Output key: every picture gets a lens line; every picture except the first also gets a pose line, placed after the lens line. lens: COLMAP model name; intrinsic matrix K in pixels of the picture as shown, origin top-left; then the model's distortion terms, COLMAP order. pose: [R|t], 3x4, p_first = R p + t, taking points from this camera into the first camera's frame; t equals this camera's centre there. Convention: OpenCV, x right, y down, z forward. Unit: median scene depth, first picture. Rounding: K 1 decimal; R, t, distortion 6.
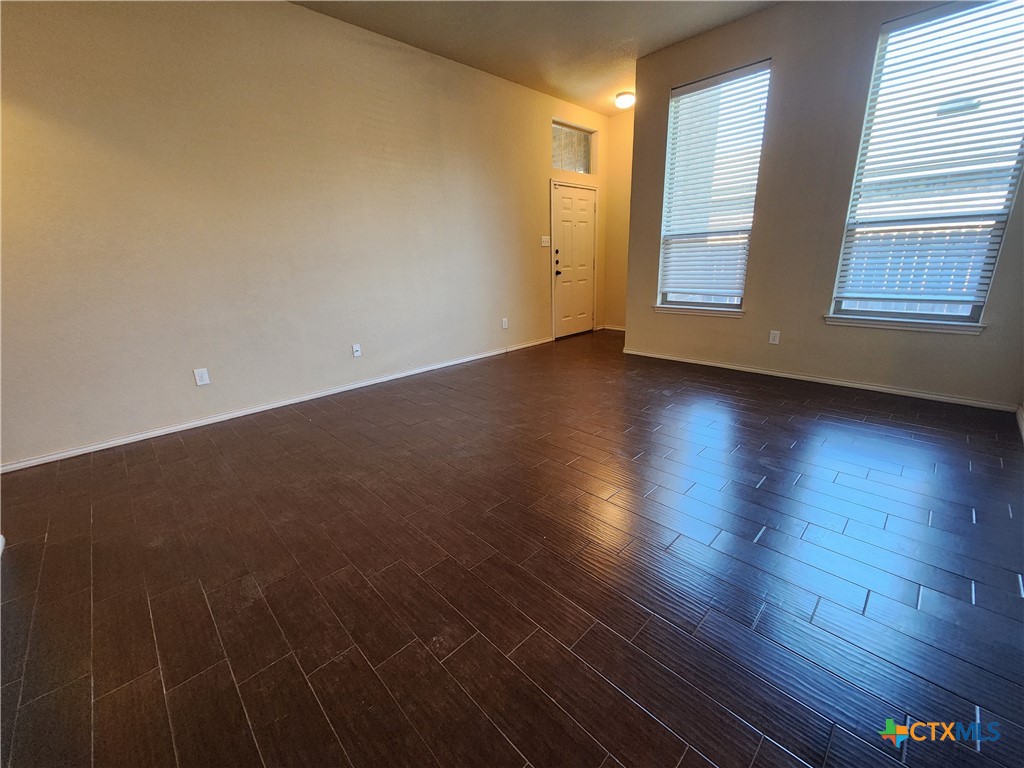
lens RADIAL K [[419.2, 0, 514.1], [0, 419.2, 375.6], [0, 0, 1]] dist [0.004292, -0.002631]
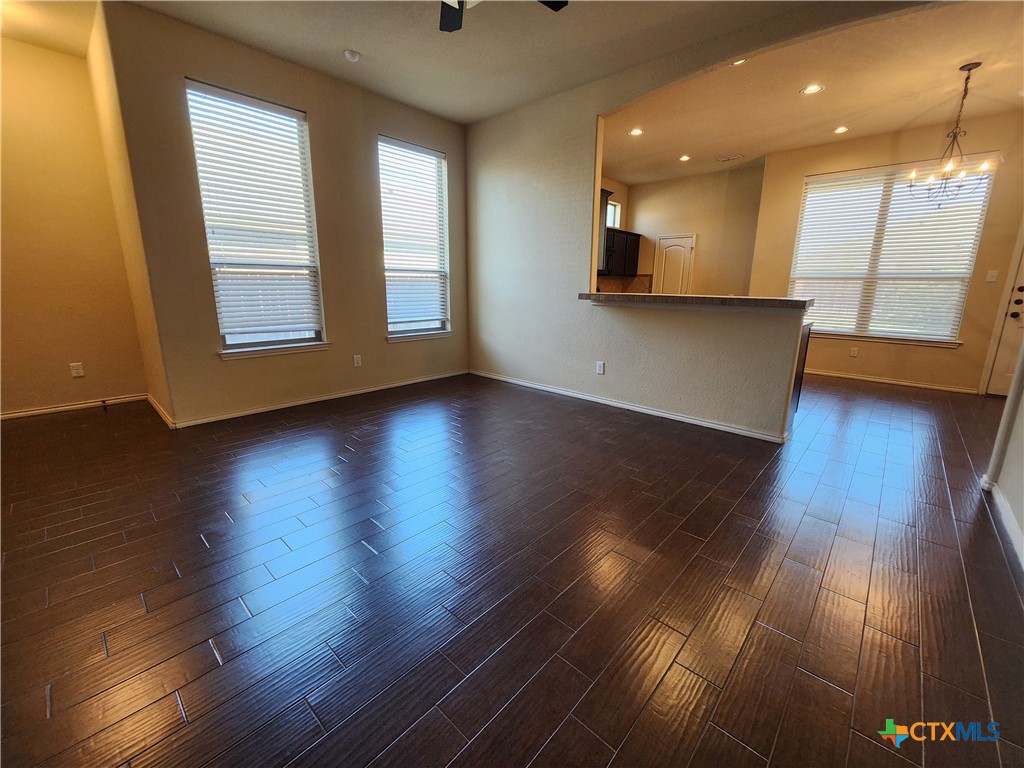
lens RADIAL K [[419.2, 0, 514.4], [0, 419.2, 381.1], [0, 0, 1]] dist [0.004292, -0.002631]
pose [[-0.083995, -0.188310, 0.978511, -0.374324], [0.261351, 0.943441, 0.203995, -0.107095], [-0.961582, 0.272869, -0.030030, 0.420766]]
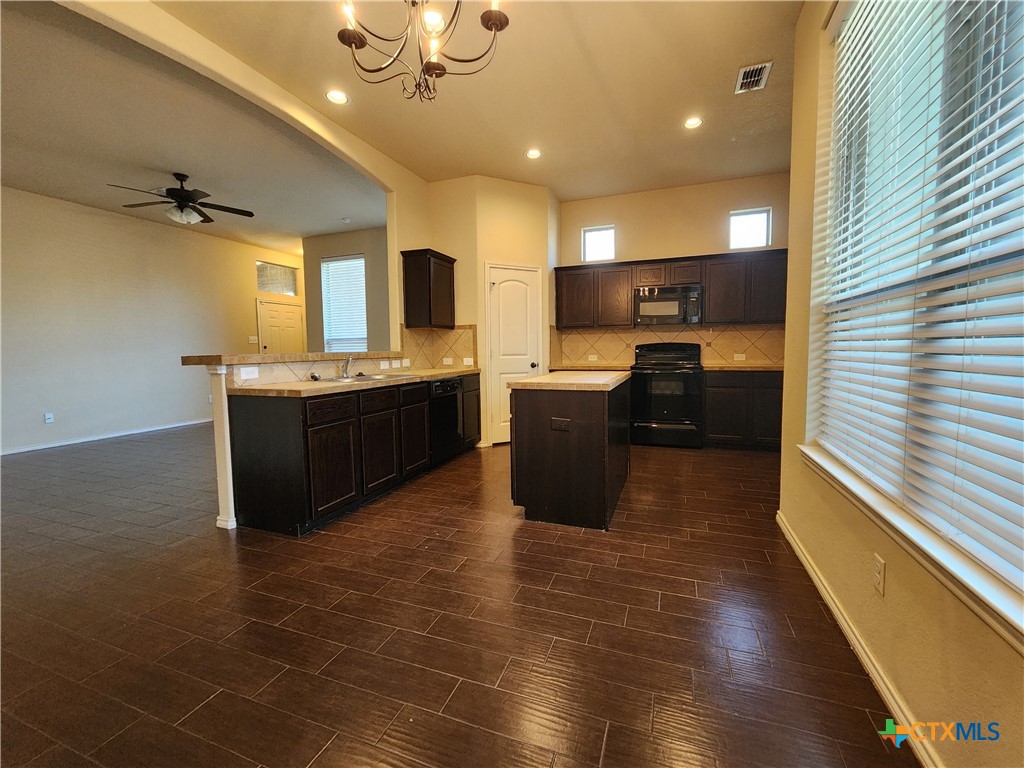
lens RADIAL K [[419.2, 0, 516.5], [0, 419.2, 378.6], [0, 0, 1]] dist [0.004292, -0.002631]
pose [[0.906853, -0.004356, 0.421425, 0.345223], [0.094494, 0.976590, -0.193243, 0.187771], [-0.410717, 0.215065, 0.886035, -0.678340]]
